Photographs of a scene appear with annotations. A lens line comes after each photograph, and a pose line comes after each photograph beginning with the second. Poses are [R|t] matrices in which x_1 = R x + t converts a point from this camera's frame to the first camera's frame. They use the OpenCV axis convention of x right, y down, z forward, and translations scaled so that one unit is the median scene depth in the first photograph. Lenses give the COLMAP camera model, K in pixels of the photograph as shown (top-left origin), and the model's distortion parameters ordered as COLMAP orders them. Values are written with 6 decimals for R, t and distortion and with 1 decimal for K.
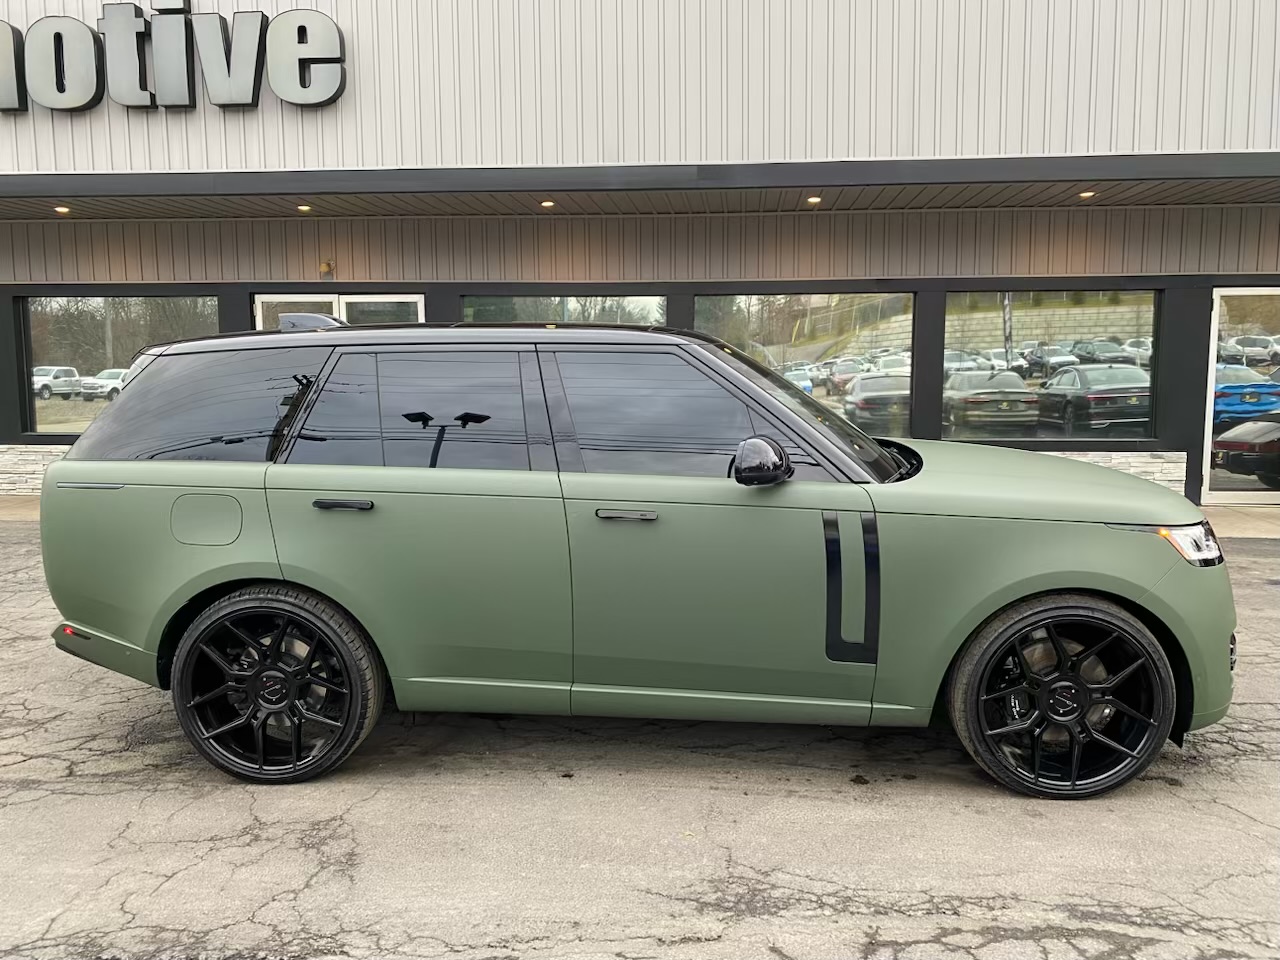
lens RADIAL K [[985.0, 0, 646.4], [0, 985.0, 463.4], [0, 0, 1]] dist [0.005382, 0.006230]
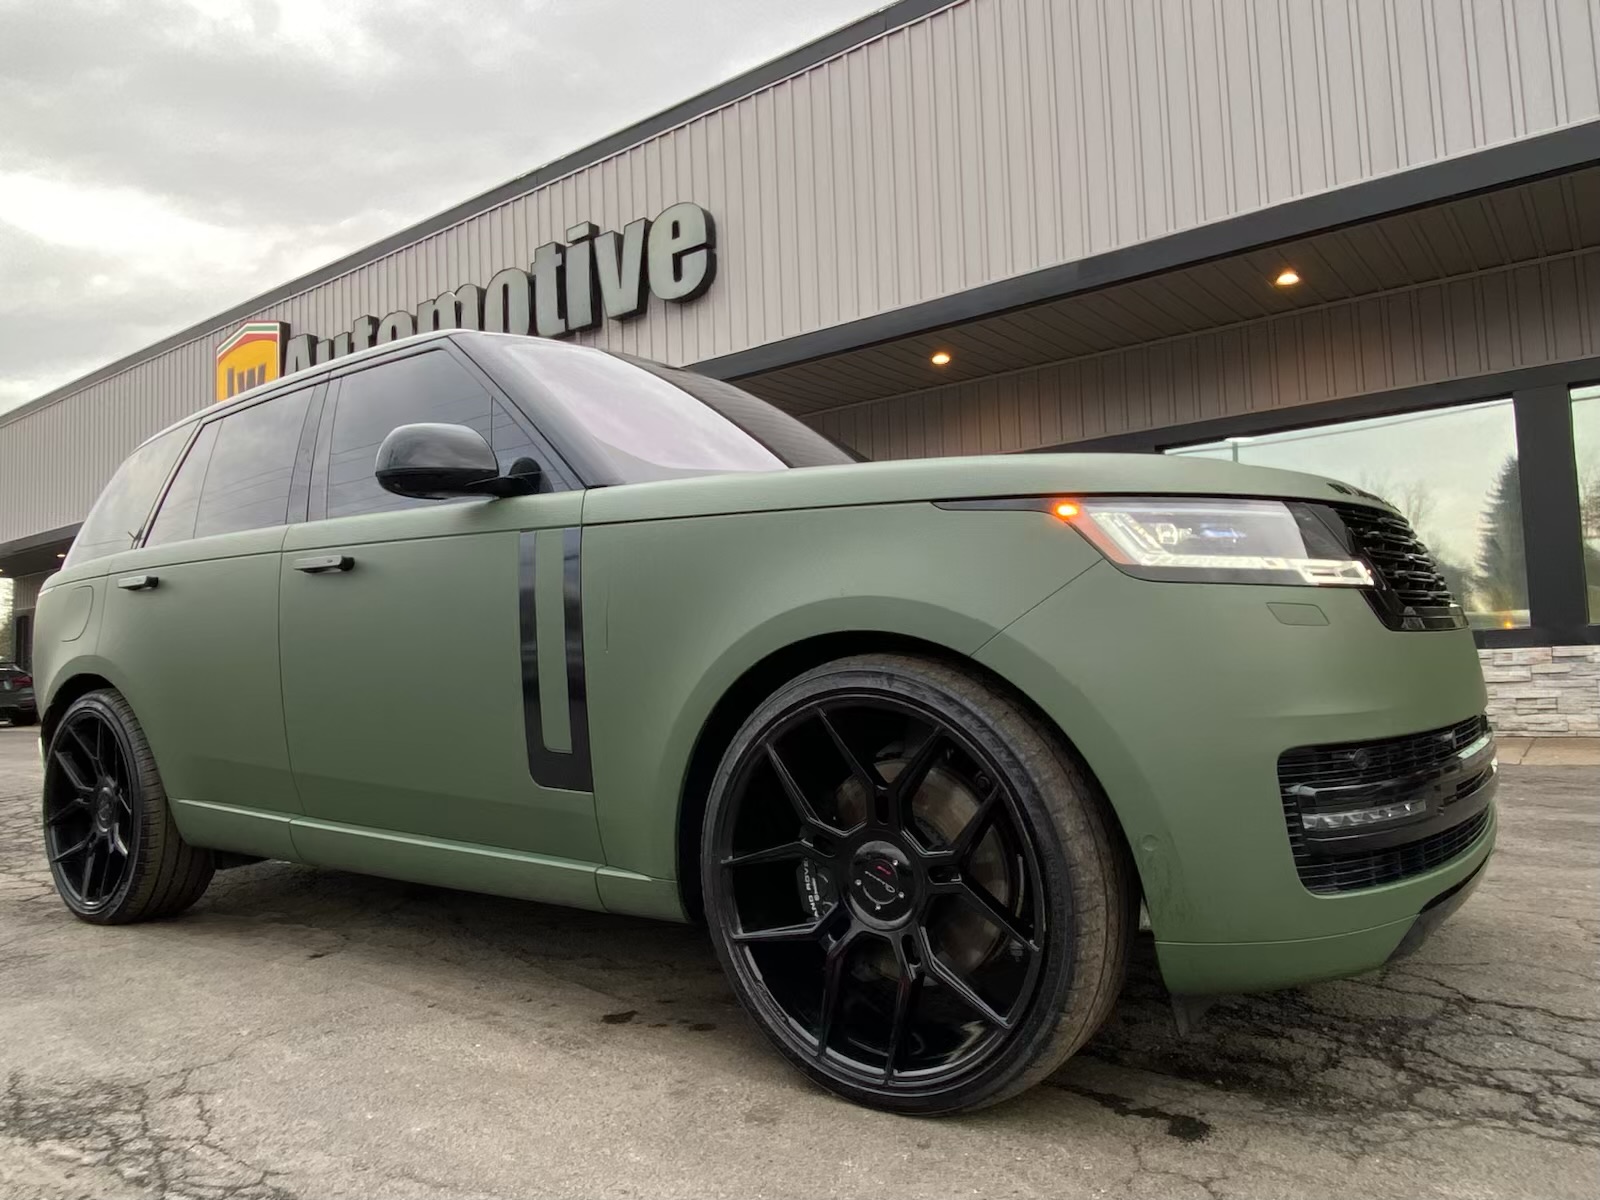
lens RADIAL K [[1081.4, 0, 783.2], [0, 1081.4, 591.9], [0, 0, 1]] dist [0.027247, -0.028471]
pose [[0.843265, -0.064576, -0.533605, 0.645867], [-0.022189, 0.987728, -0.154599, 0.178191], [0.537040, 0.142208, 0.831484, 0.510500]]
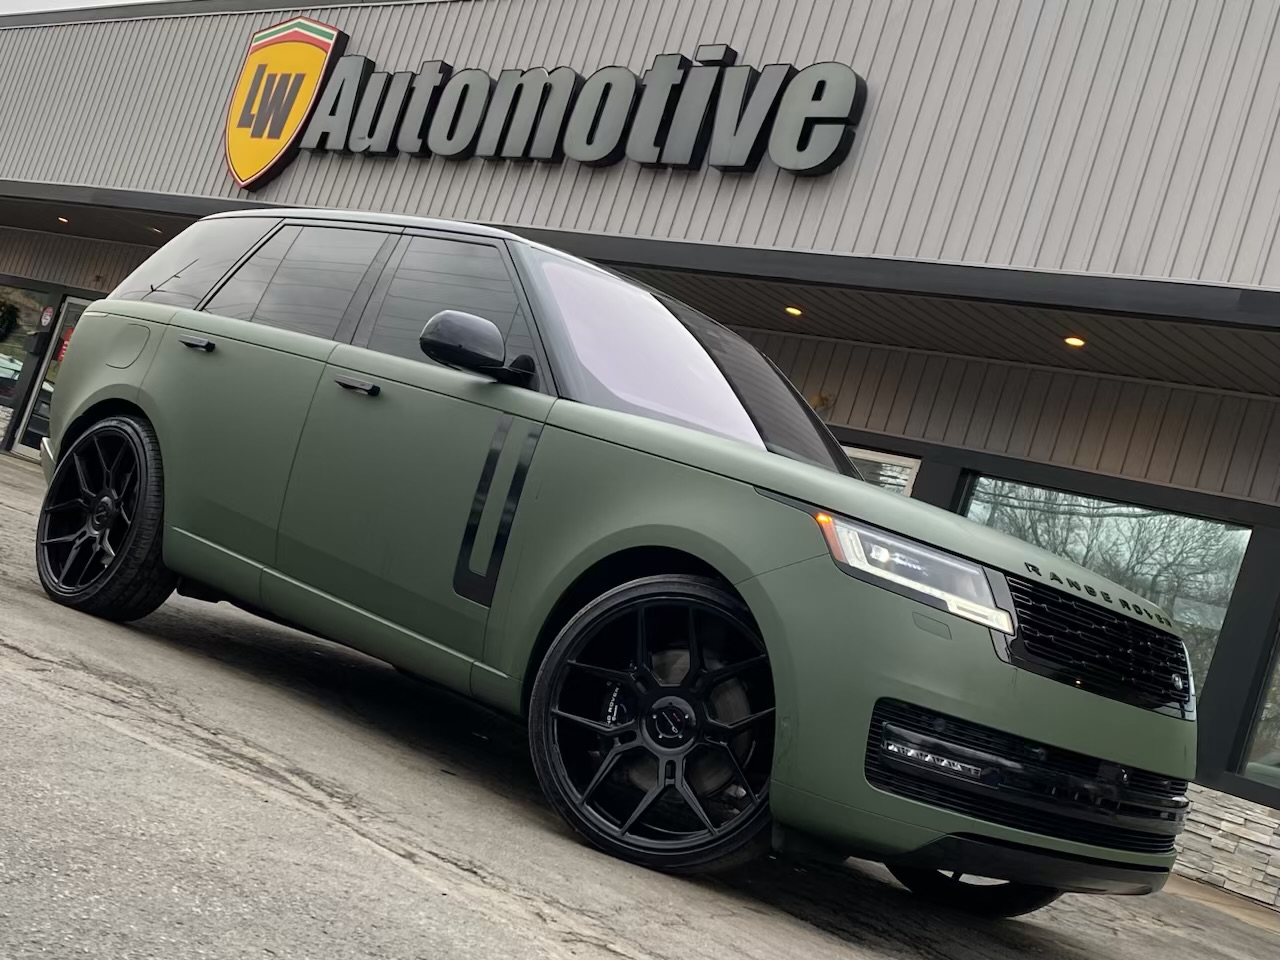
lens RADIAL K [[1696.6, 0, 653.1], [0, 1696.6, 485.6], [0, 0, 1]] dist [0.087754, 0.000000]
pose [[0.733478, 0.183092, -0.654589, 1.167909], [-0.364174, 0.919006, -0.151013, 0.263509], [0.573922, 0.349149, 0.740748, 0.033287]]
